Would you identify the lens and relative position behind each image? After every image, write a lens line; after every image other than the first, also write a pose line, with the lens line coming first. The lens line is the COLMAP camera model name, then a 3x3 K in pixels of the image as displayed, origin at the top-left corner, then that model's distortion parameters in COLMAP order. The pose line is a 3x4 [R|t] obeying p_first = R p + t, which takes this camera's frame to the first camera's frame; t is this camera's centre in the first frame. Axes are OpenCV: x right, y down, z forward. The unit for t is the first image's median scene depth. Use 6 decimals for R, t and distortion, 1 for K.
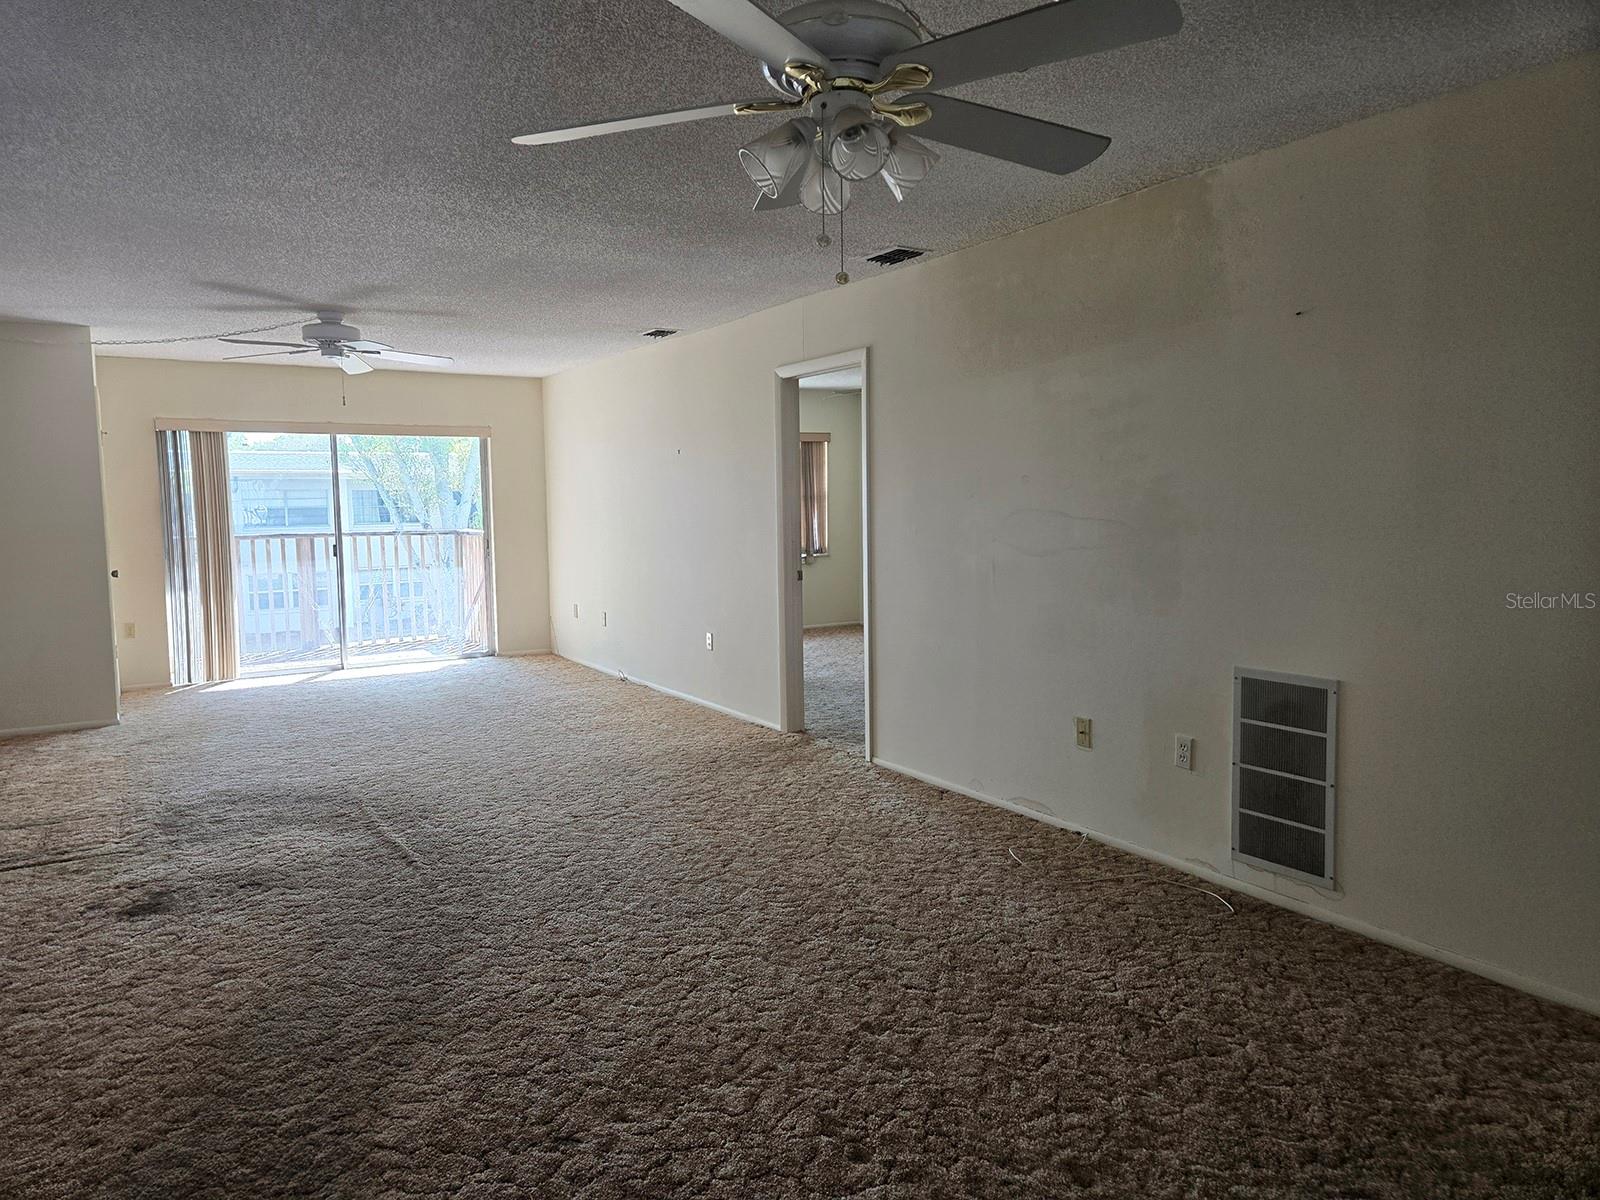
lens RADIAL K [[1075.3, 0, 798.7], [0, 1075.3, 592.1], [0, 0, 1]] dist [0.060886, -0.044177]
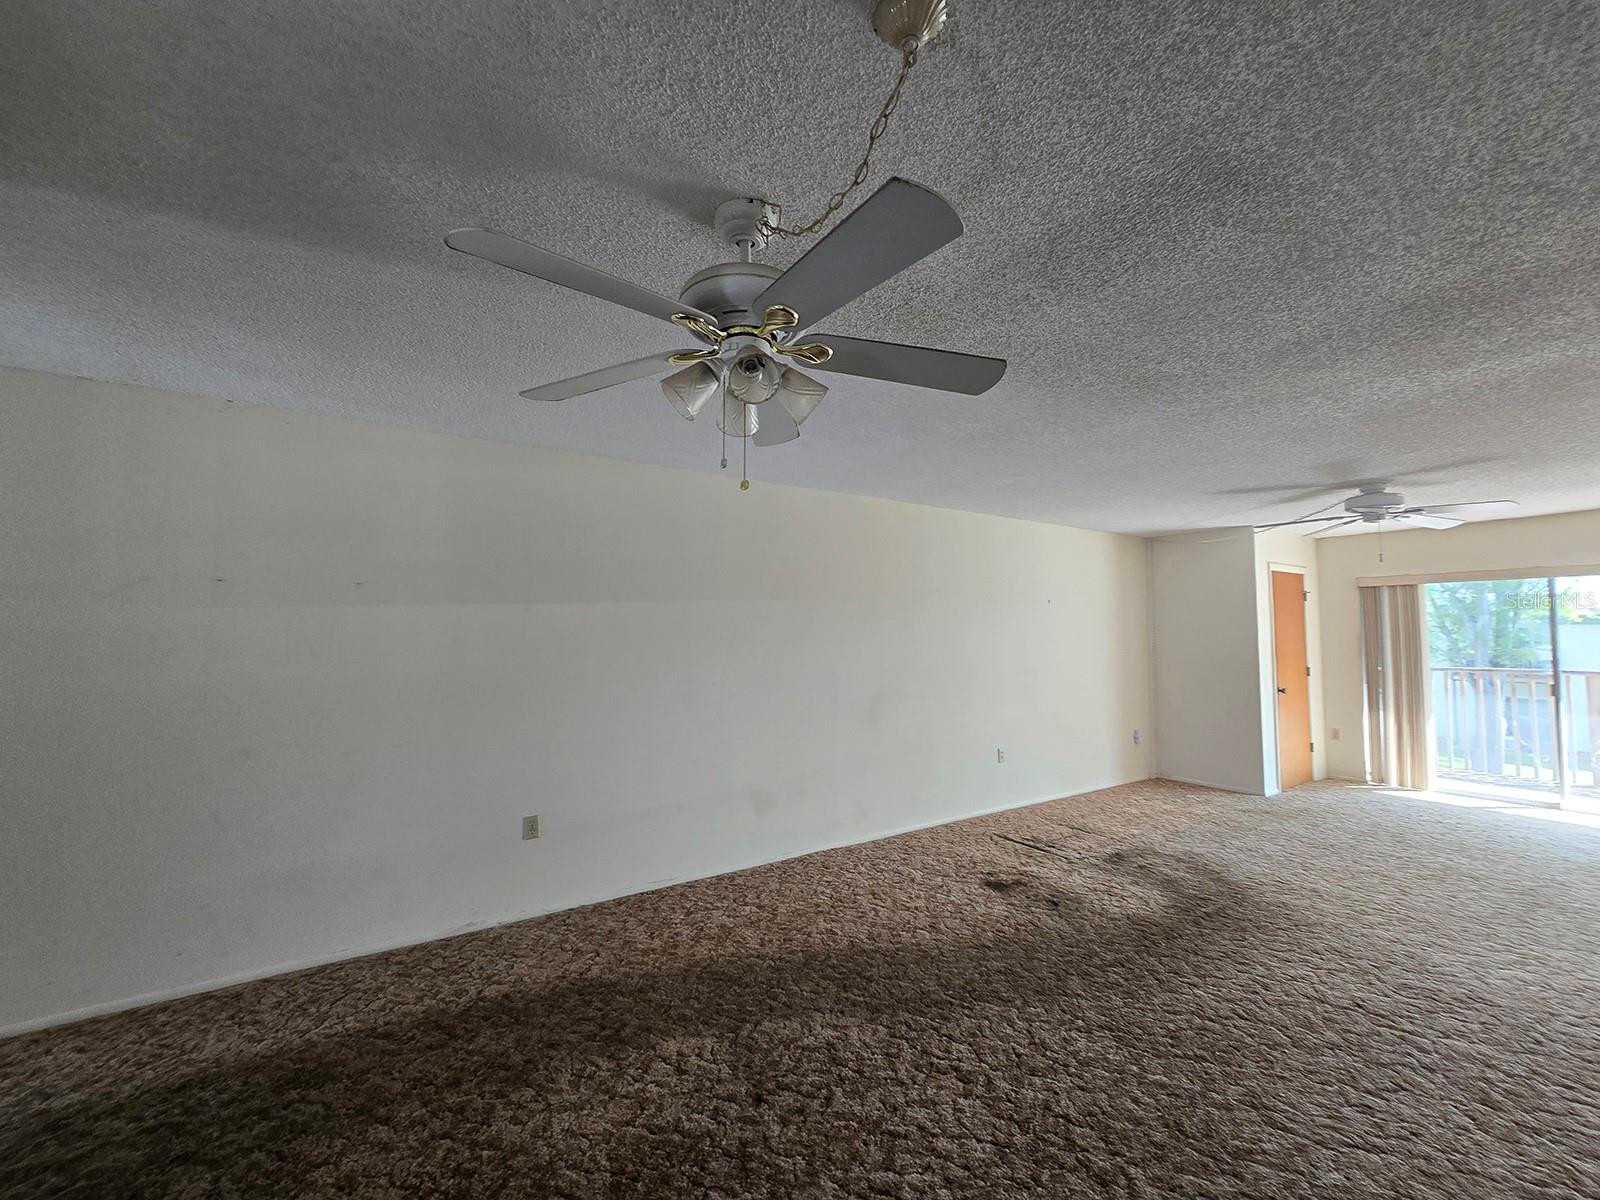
lens RADIAL K [[670.1, 0, 796.9], [0, 670.1, 605.1], [0, 0, 1]] dist [0.001188, 0.000557]
pose [[0.019792, -0.028388, -0.999401, 0.213374], [-0.085412, 0.995895, -0.029980, -0.041538], [0.996149, 0.085955, 0.017286, 0.295889]]
